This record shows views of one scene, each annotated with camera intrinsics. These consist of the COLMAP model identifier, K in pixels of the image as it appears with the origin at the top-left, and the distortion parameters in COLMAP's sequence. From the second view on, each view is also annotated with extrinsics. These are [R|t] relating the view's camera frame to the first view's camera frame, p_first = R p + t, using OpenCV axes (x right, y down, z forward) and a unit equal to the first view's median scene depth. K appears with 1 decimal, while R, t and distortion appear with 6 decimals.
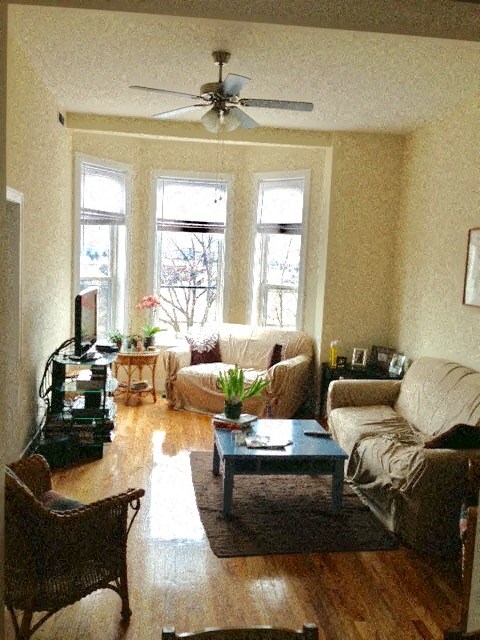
lens RADIAL K [[591.1, 0, 240.0], [0, 591.1, 320.0], [0, 0, 1]] dist [0.067029, -0.010236]
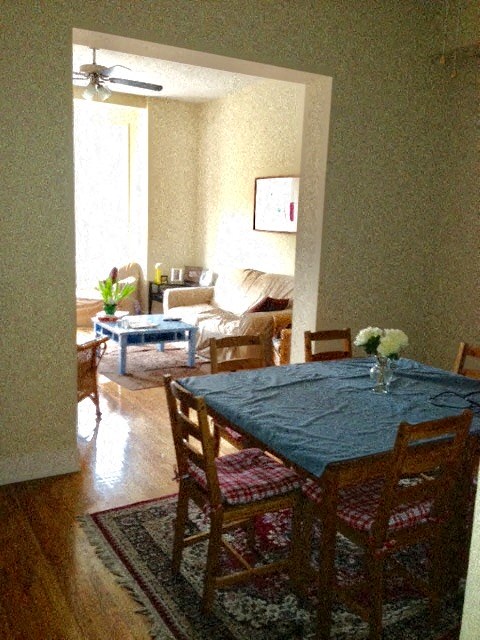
lens RADIAL K [[591.1, 0, 240.0], [0, 591.1, 320.0], [0, 0, 1]] dist [0.067029, -0.010236]
pose [[0.914445, -0.082014, 0.396313, -0.262234], [0.047522, 0.994237, 0.096099, 0.055484], [-0.401910, -0.069043, 0.913072, -0.351053]]
